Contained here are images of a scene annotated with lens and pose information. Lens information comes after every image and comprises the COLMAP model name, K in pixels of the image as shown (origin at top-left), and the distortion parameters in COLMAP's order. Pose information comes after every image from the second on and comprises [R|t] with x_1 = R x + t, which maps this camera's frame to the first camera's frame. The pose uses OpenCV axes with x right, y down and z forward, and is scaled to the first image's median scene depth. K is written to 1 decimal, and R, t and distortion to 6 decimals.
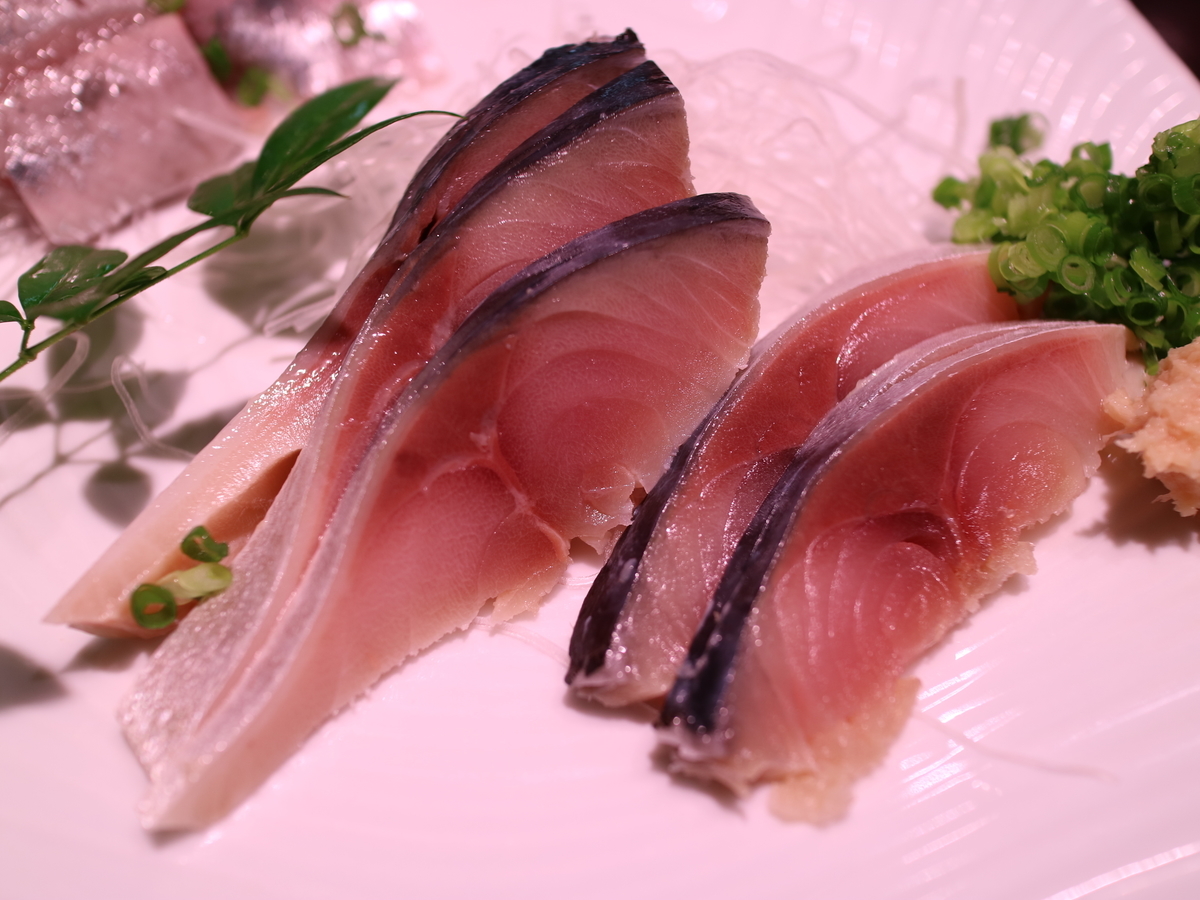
lens RADIAL K [[1353.8, 0, 600.0], [0, 1353.8, 450.0], [0, 0, 1]] dist [-0.010144, 0.019382]
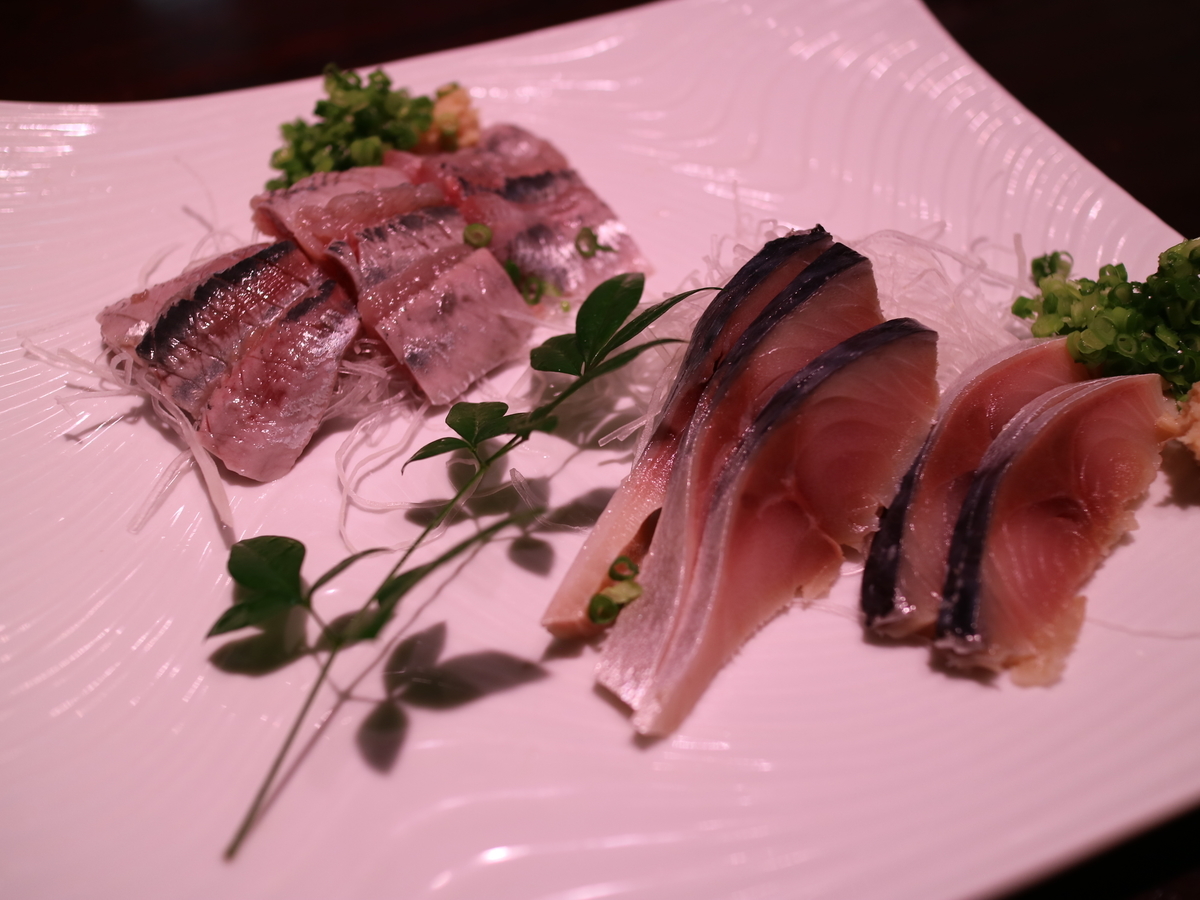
lens RADIAL K [[1320.2, 0, 600.0], [0, 1320.2, 450.0], [0, 0, 1]] dist [-0.007384, -0.012378]
pose [[0.992501, -0.111775, 0.049487, -0.360555], [0.117414, 0.984329, -0.131565, 0.126168], [-0.034006, 0.136389, 0.990072, -0.505604]]
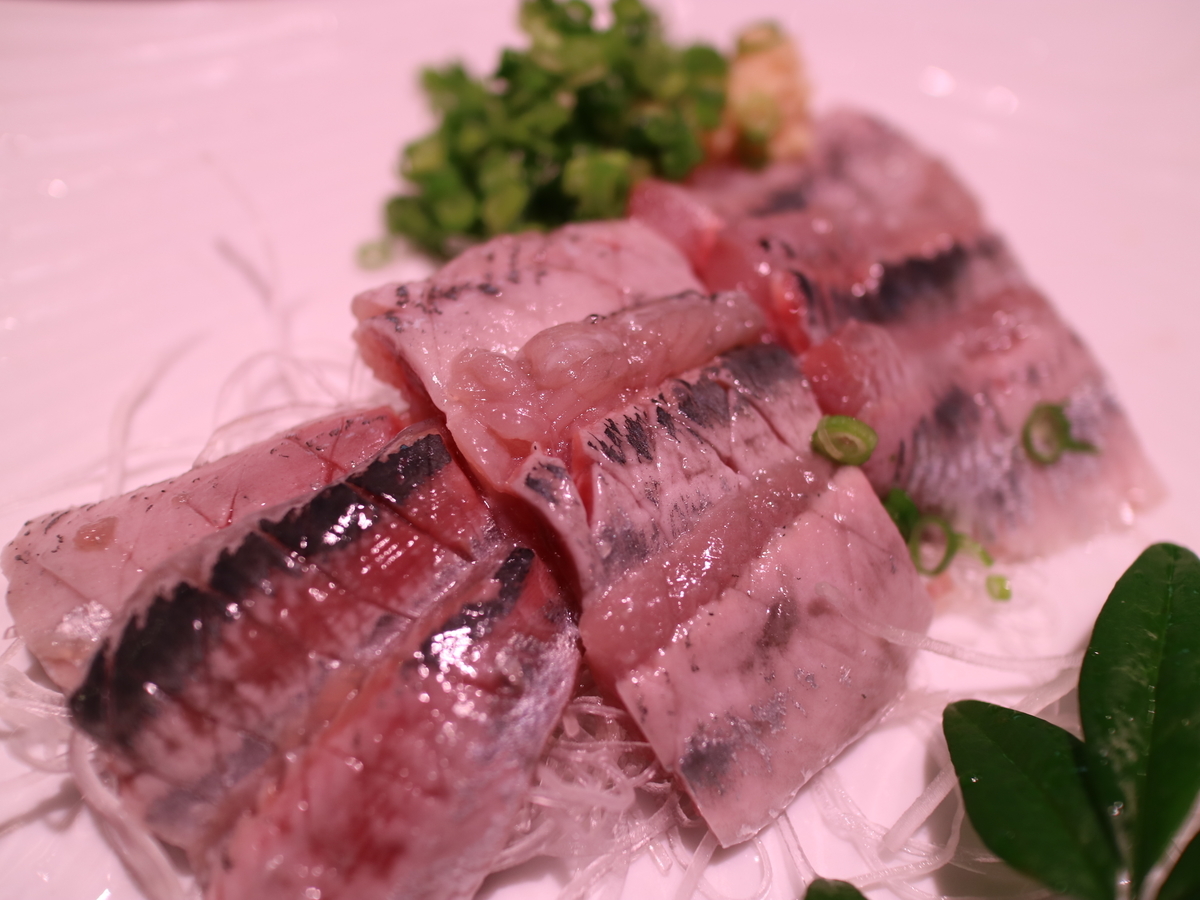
lens RADIAL K [[1353.8, 0, 600.0], [0, 1353.8, 450.0], [0, 0, 1]] dist [-0.010144, 0.019382]
pose [[0.999879, -0.008676, -0.012887, -0.545275], [0.008961, 0.999712, 0.022262, -0.436089], [0.012691, -0.022375, 0.999669, 0.414704]]
